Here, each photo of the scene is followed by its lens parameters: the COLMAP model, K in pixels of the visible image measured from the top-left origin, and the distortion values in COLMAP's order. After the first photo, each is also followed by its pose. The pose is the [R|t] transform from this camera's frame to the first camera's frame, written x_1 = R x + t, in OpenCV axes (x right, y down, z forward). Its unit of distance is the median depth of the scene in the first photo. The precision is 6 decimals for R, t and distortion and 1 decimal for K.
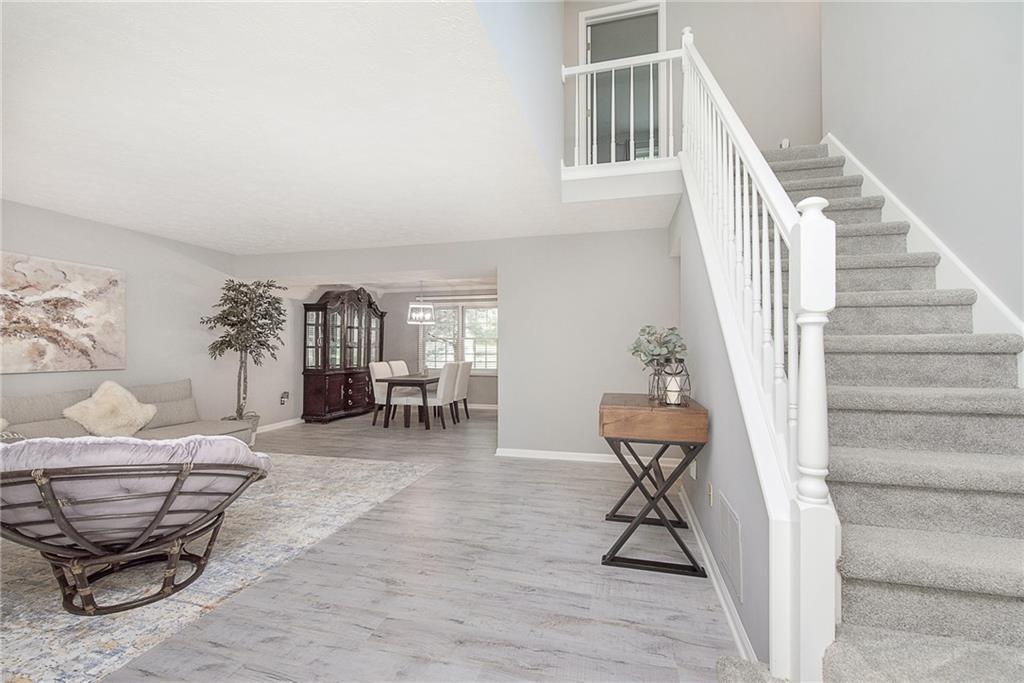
lens RADIAL K [[436.7, 0, 510.4], [0, 436.7, 336.8], [0, 0, 1]] dist [-0.000897, -0.000438]
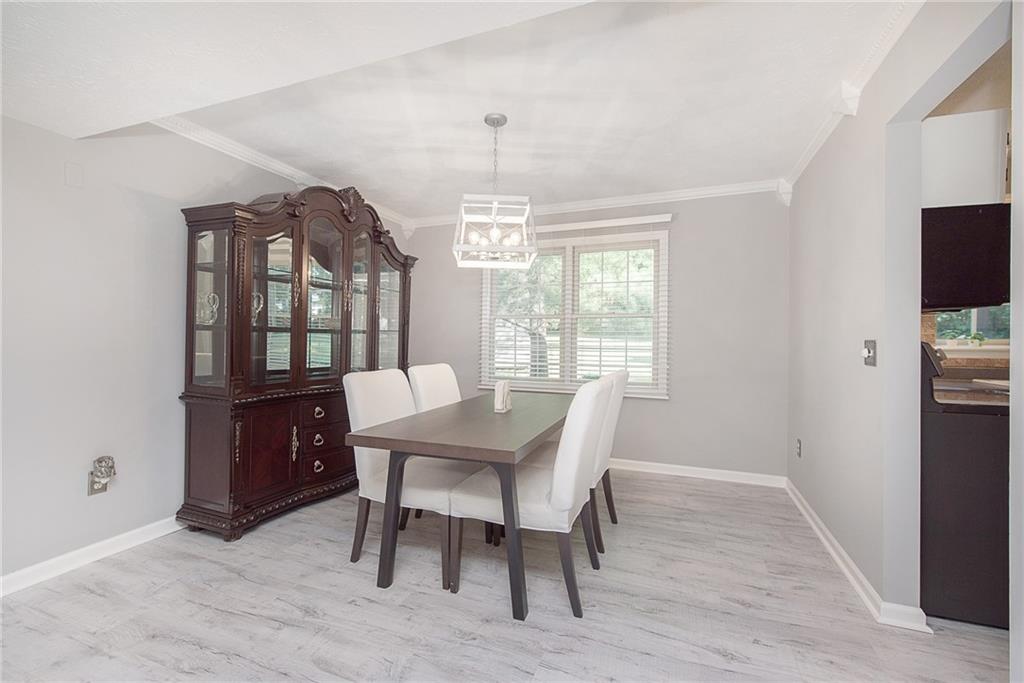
lens RADIAL K [[437.4, 0, 508.8], [0, 437.4, 339.4], [0, 0, 1]] dist [0.000820, 0.000170]
pose [[0.991084, 0.008891, -0.132942, -0.159117], [-0.005573, 0.999664, 0.025306, 0.024253], [0.133122, -0.024340, 0.990801, 0.713471]]
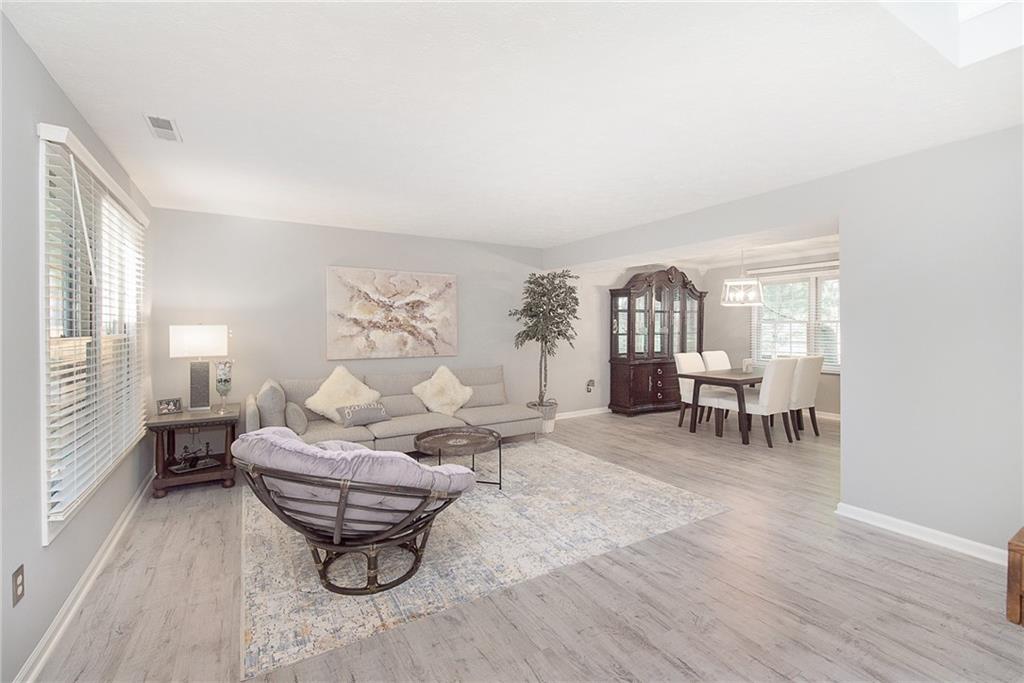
lens RADIAL K [[437.4, 0, 508.8], [0, 437.4, 339.4], [0, 0, 1]] dist [0.000820, 0.000170]
pose [[0.707995, 0.015667, -0.706044, 0.056246], [0.023681, 0.998665, 0.045906, -0.016967], [0.705821, -0.049221, 0.706678, 0.167455]]
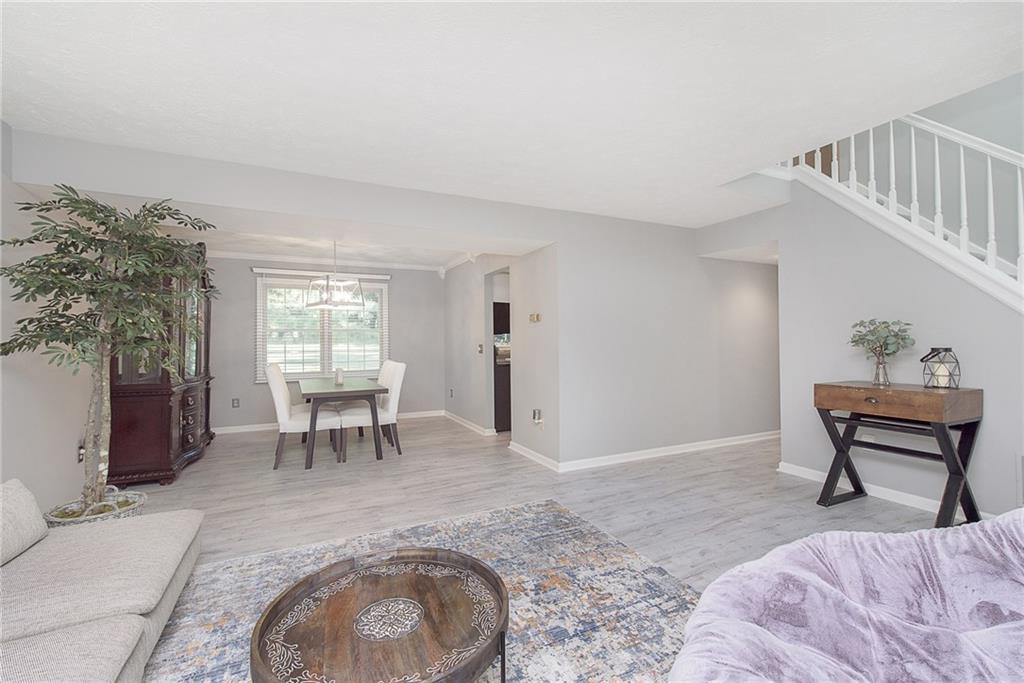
lens RADIAL K [[436.7, 0, 510.4], [0, 436.7, 336.8], [0, 0, 1]] dist [-0.000897, -0.000438]
pose [[0.767267, 0.003712, 0.641317, -0.475737], [-0.010008, 0.999931, 0.006186, 0.009559], [-0.641249, -0.011165, 0.767251, 0.325926]]
